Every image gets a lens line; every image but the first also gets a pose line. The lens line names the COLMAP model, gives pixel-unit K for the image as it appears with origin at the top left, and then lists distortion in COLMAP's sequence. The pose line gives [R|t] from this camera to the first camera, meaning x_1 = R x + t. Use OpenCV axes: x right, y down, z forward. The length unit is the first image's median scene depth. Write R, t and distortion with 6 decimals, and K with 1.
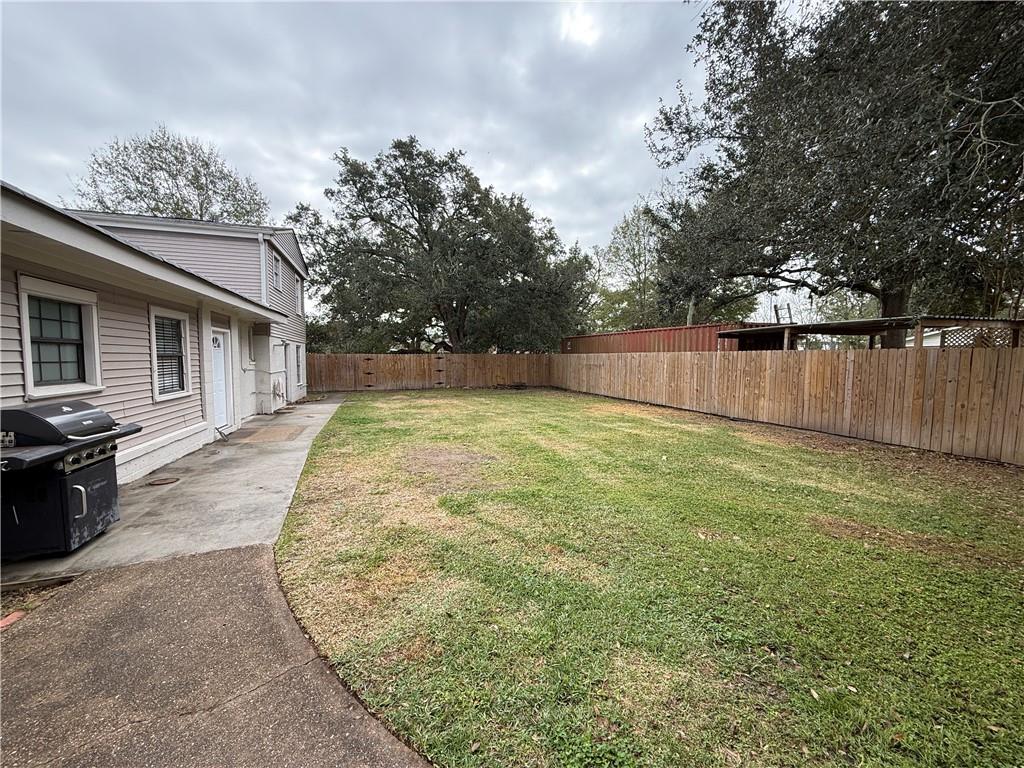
lens RADIAL K [[410.4, 0, 511.7], [0, 410.4, 384.2], [0, 0, 1]] dist [0.006664, -0.001456]
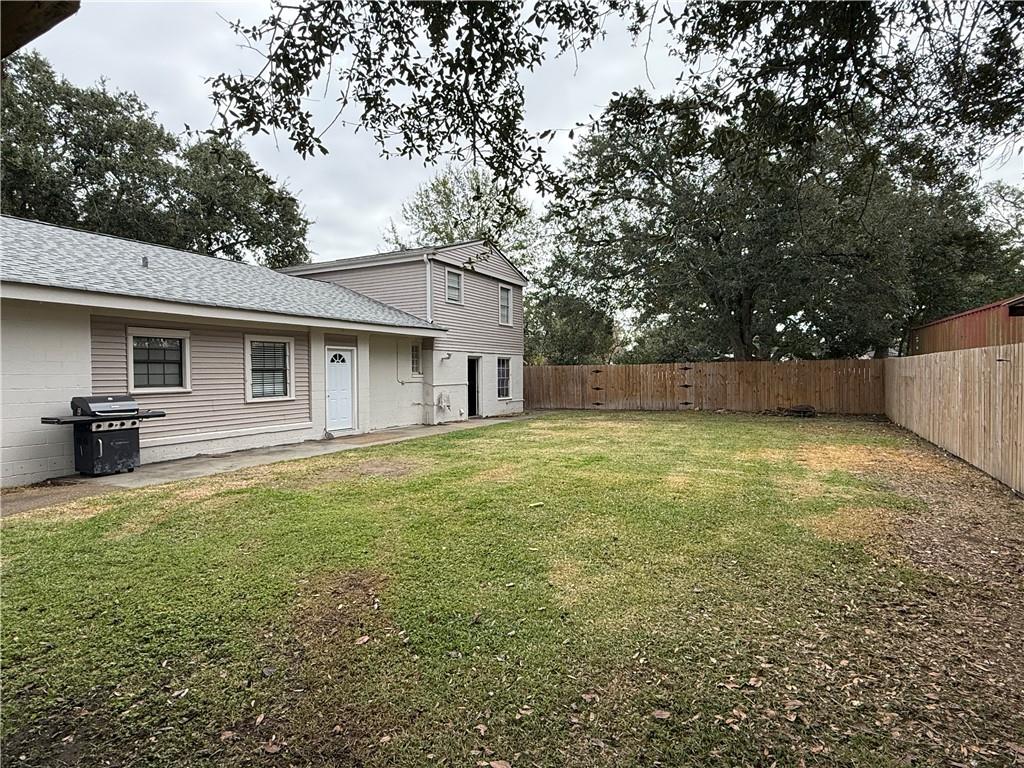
lens RADIAL K [[561.5, 0, 509.5], [0, 561.5, 385.6], [0, 0, 1]] dist [0.001774, 0.000207]
pose [[0.692930, 0.005644, -0.720983, 0.893852], [-0.033318, 0.999152, -0.024200, 0.001499], [0.720234, 0.040791, 0.692530, 0.250730]]
